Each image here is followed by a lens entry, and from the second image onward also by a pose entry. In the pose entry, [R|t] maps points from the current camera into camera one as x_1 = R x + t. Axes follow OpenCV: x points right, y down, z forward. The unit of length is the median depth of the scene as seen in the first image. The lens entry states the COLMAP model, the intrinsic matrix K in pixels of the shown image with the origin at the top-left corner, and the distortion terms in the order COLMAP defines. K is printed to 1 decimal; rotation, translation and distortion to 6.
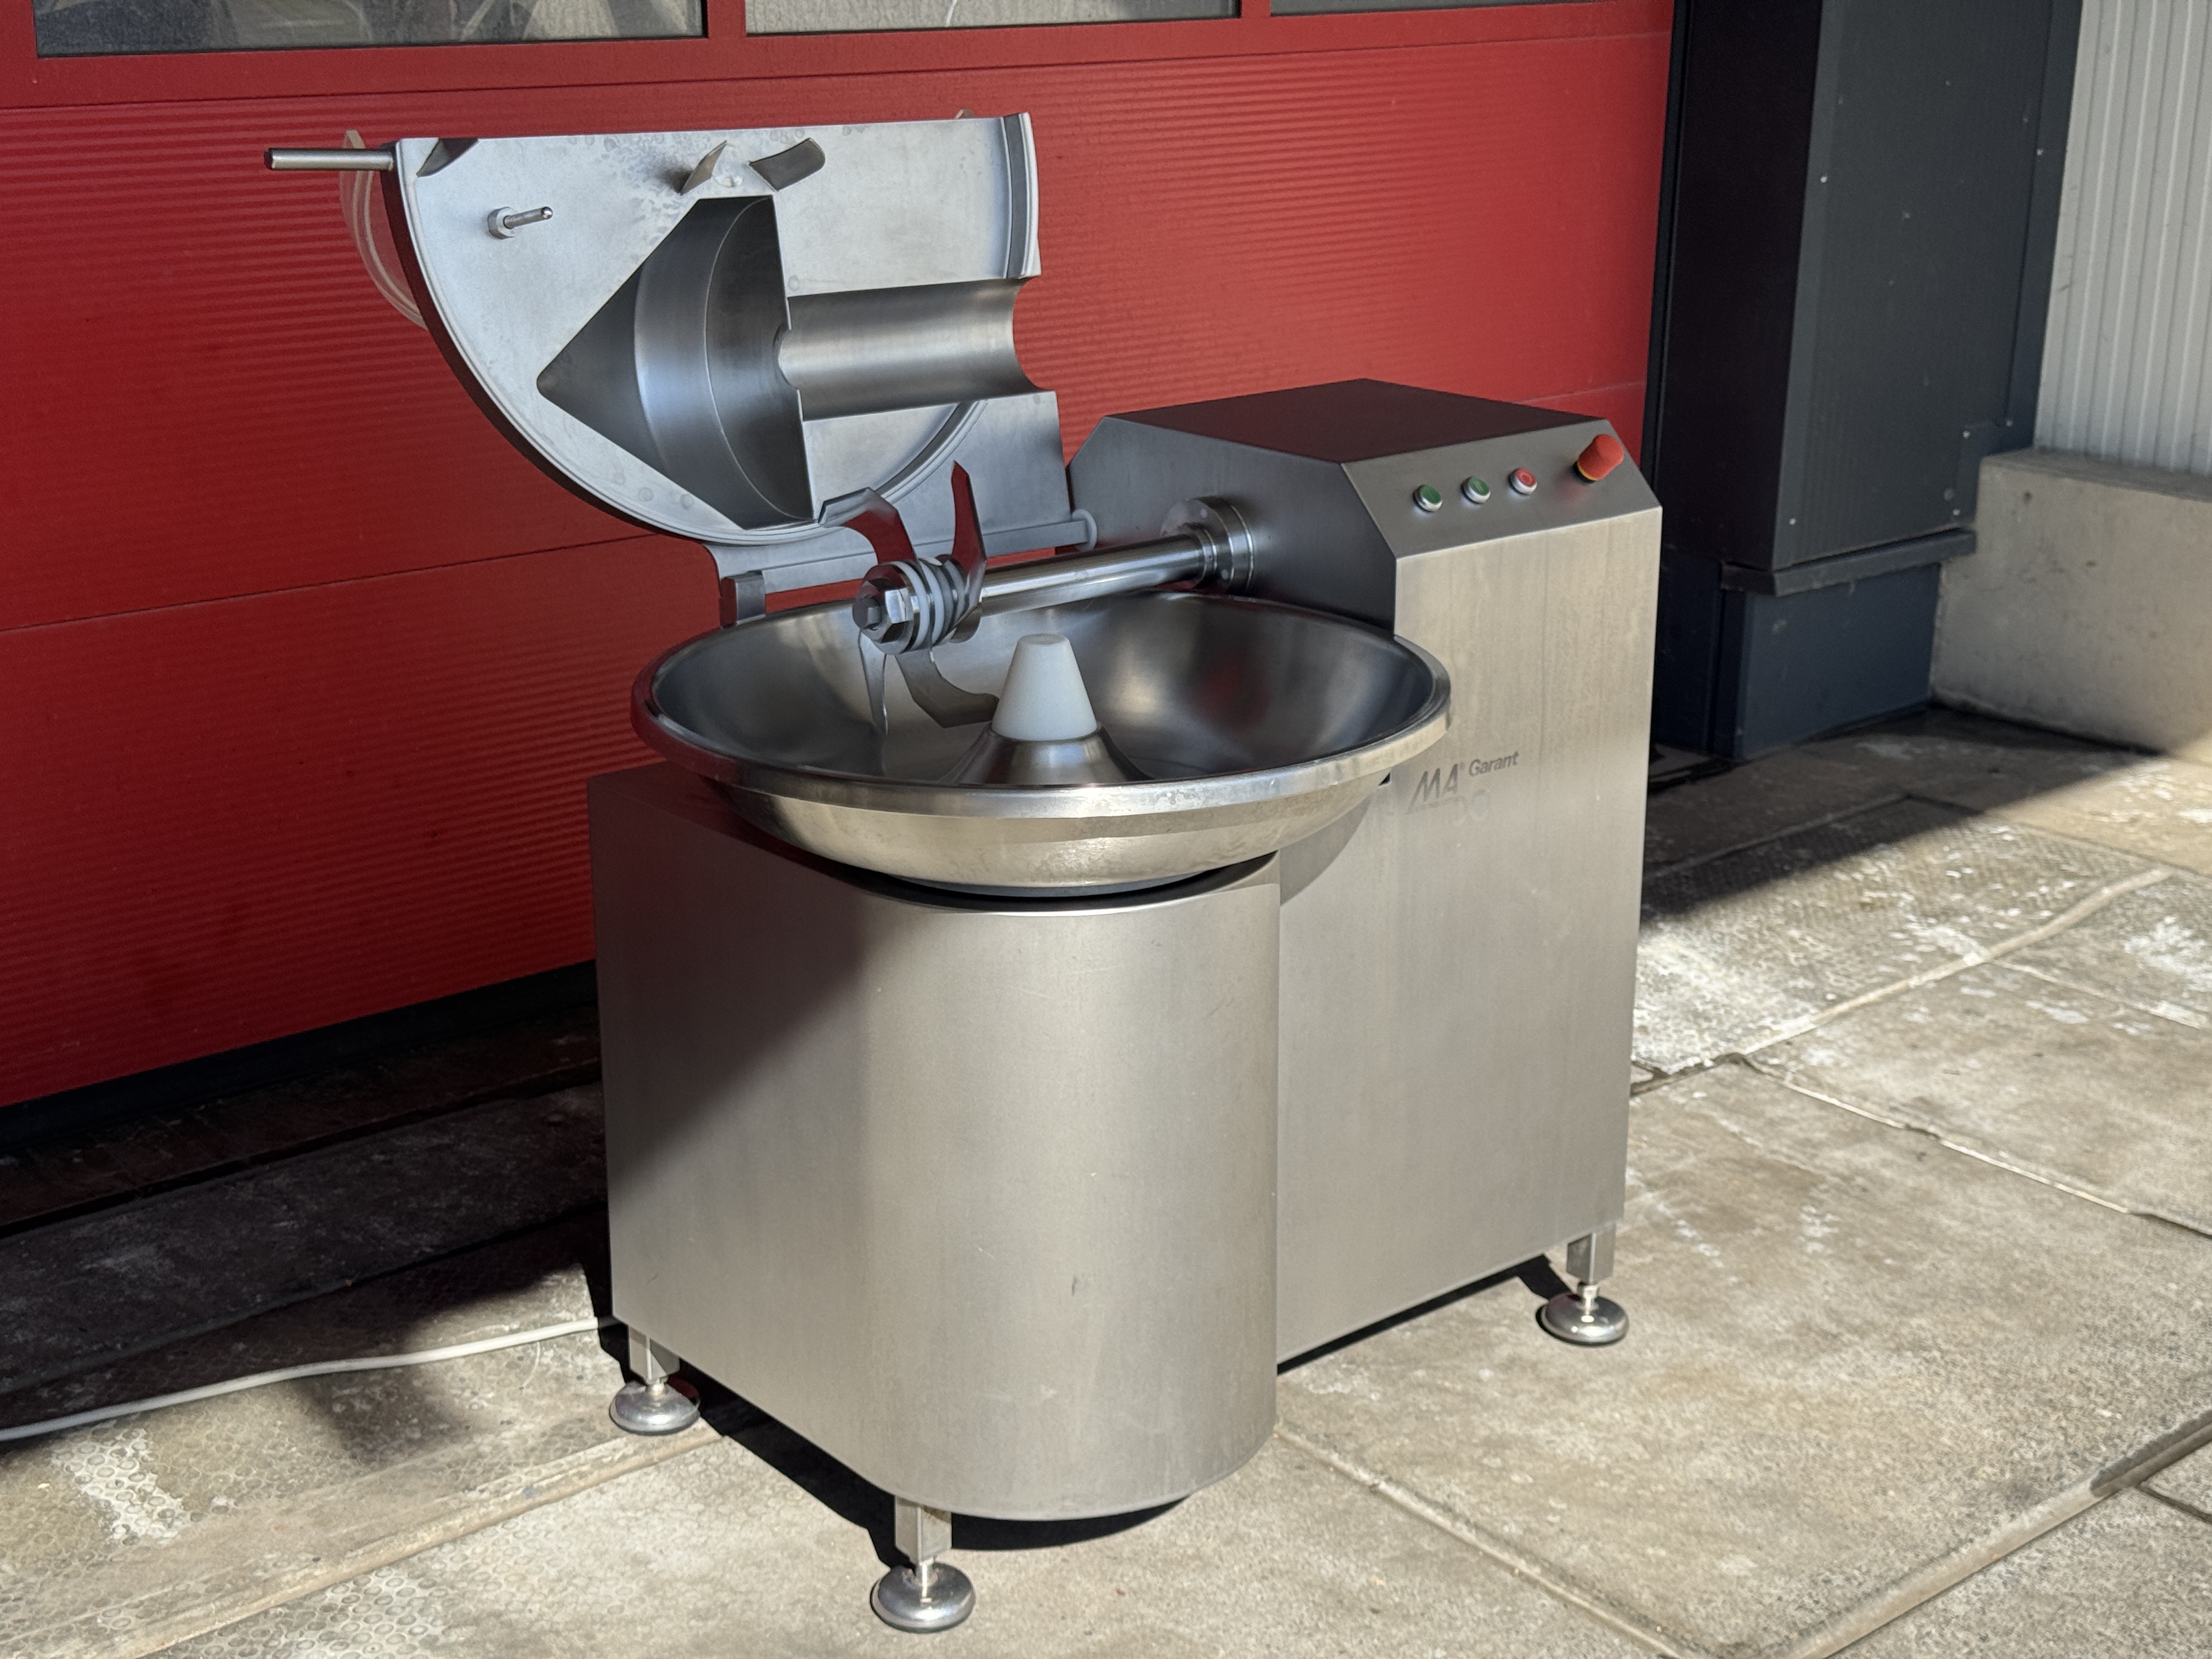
lens RADIAL K [[3100.1, 0, 1109.3], [0, 3100.1, 827.1], [0, 0, 1]] dist [0.117392, 0.000000]
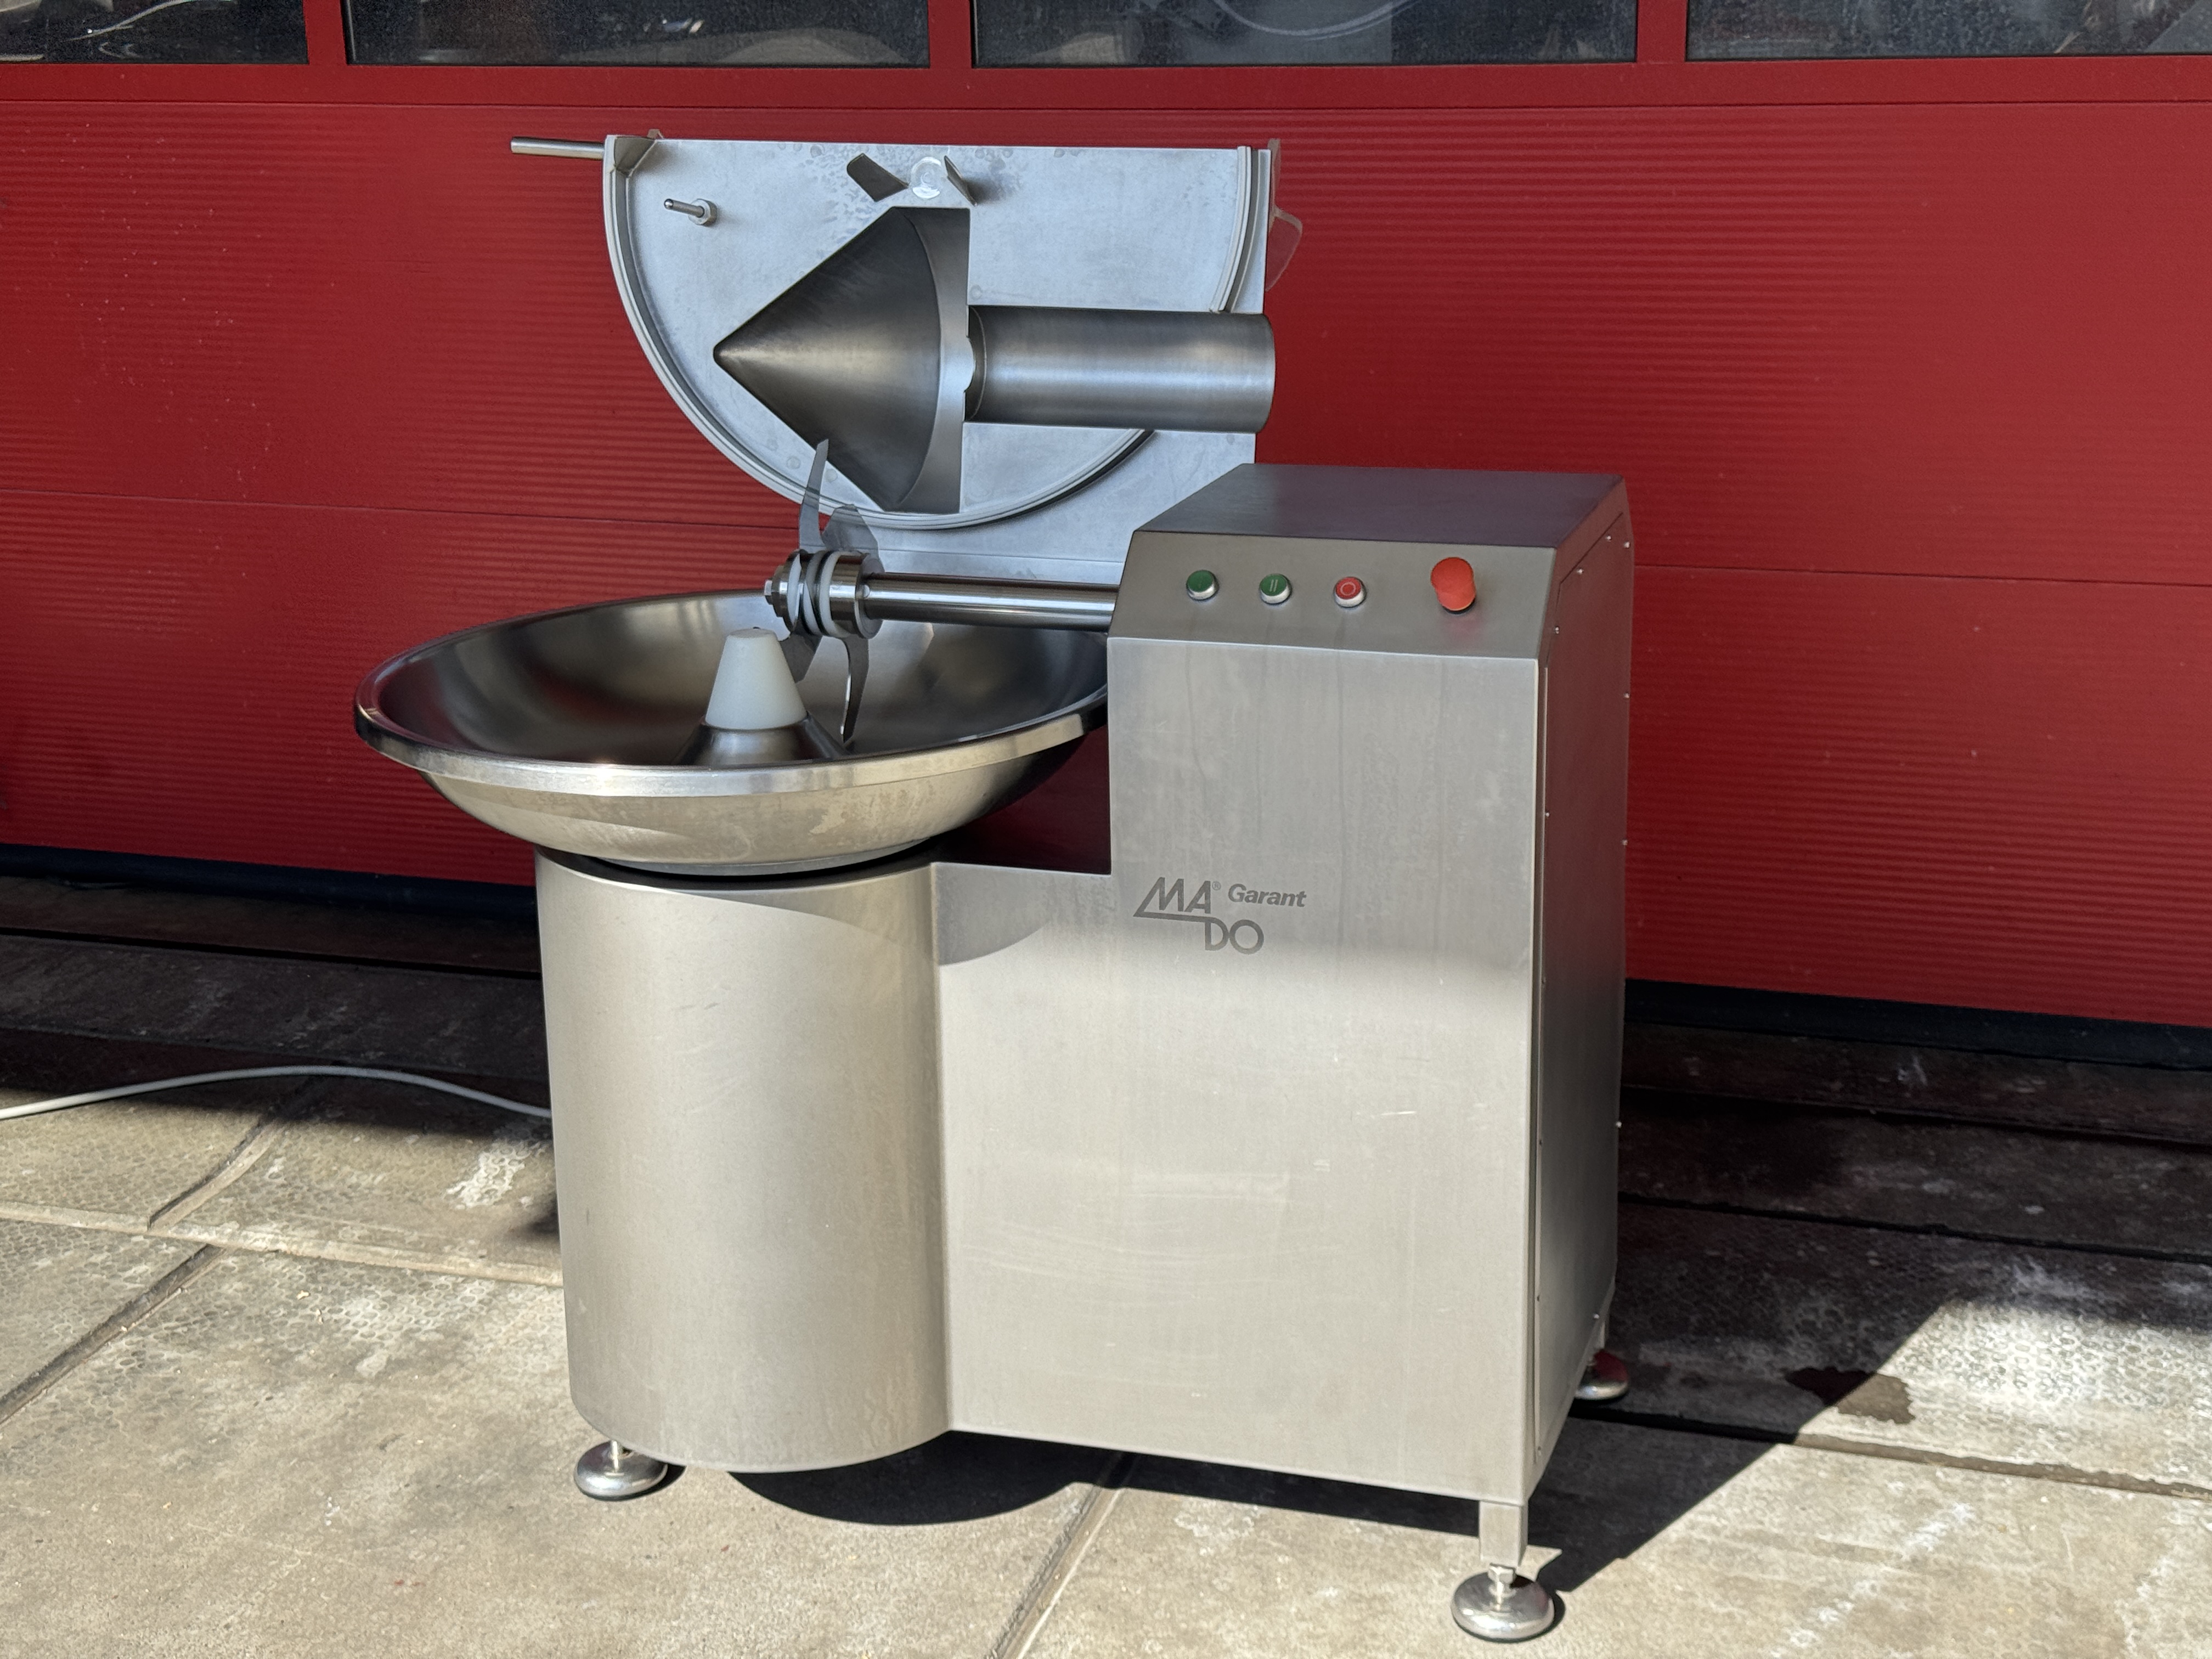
lens RADIAL K [[3100.1, 0, 1111.9], [0, 3100.1, 829.4], [0, 0, 1]] dist [0.117392, 0.000000]
pose [[0.525029, 0.231515, -0.818991, 0.799445], [-0.230325, 0.965033, 0.125145, -0.135793], [0.819326, 0.122929, 0.559994, 0.448316]]
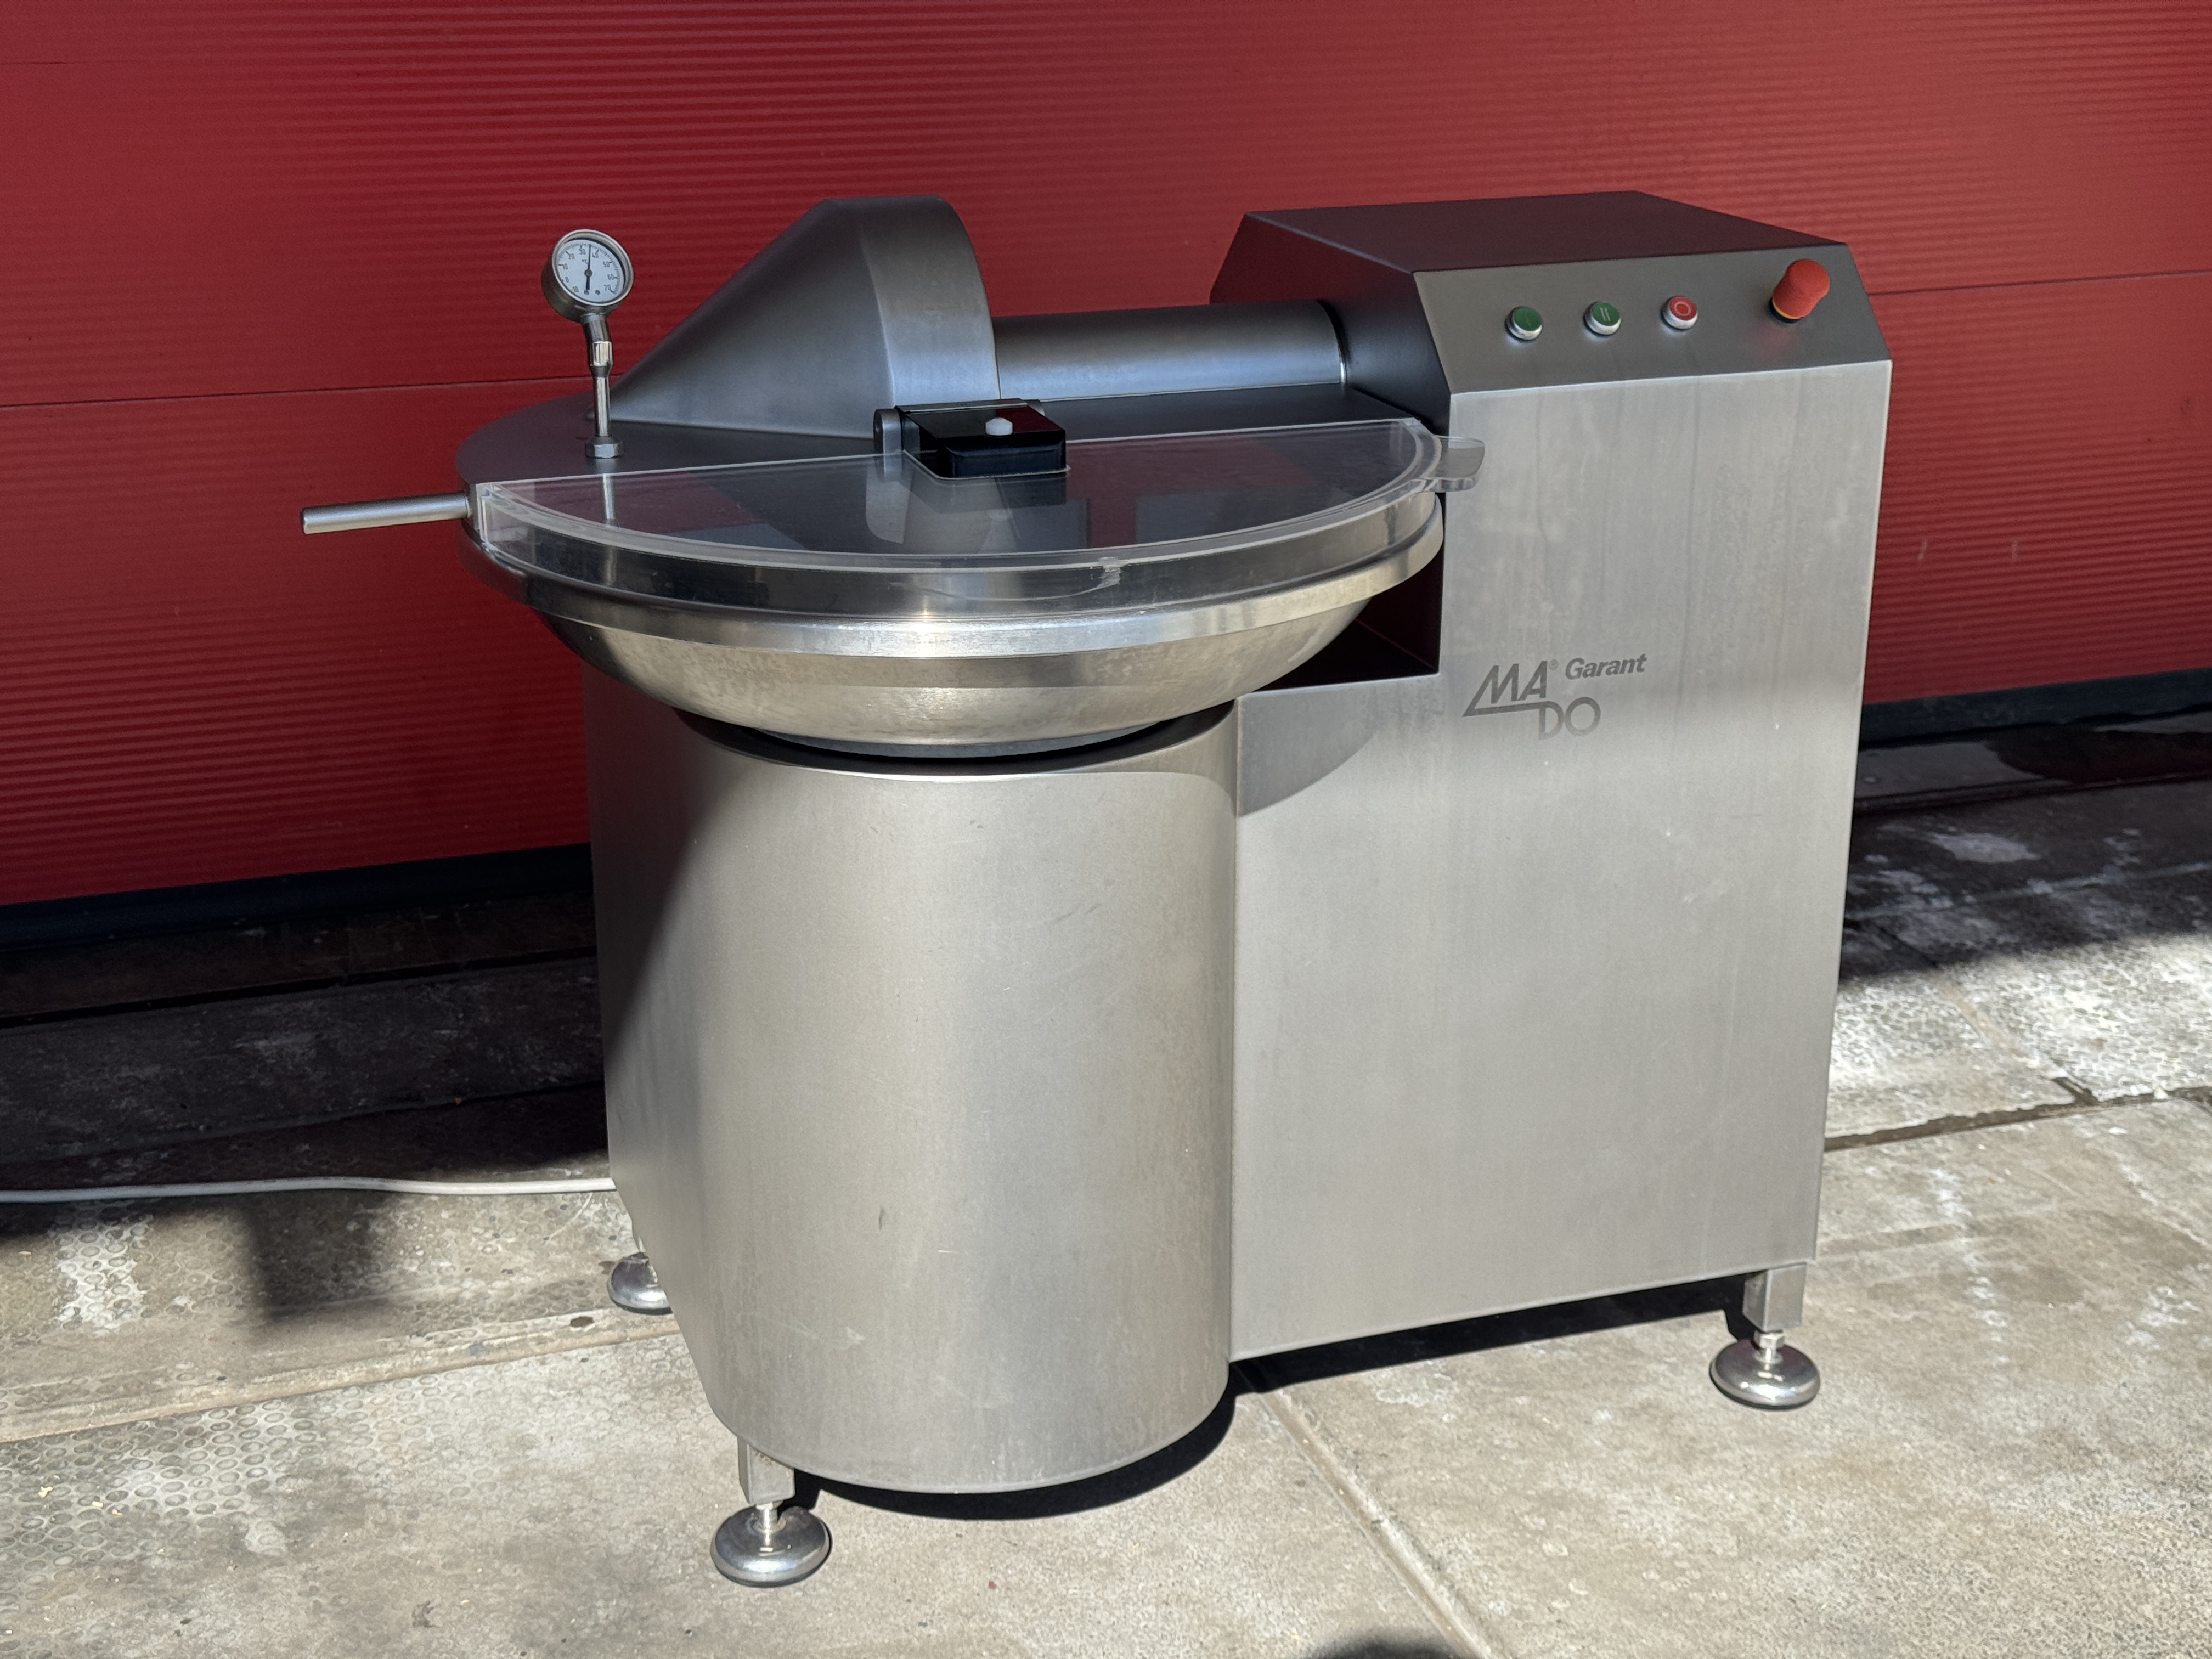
lens RADIAL K [[3100.1, 0, 1094.9], [0, 3100.1, 845.3], [0, 0, 1]] dist [0.117392, 0.000000]
pose [[0.931653, 0.119057, -0.343290, 0.272902], [-0.106112, 0.992758, 0.056323, -0.005755], [0.347510, -0.016046, 0.937539, 0.195875]]
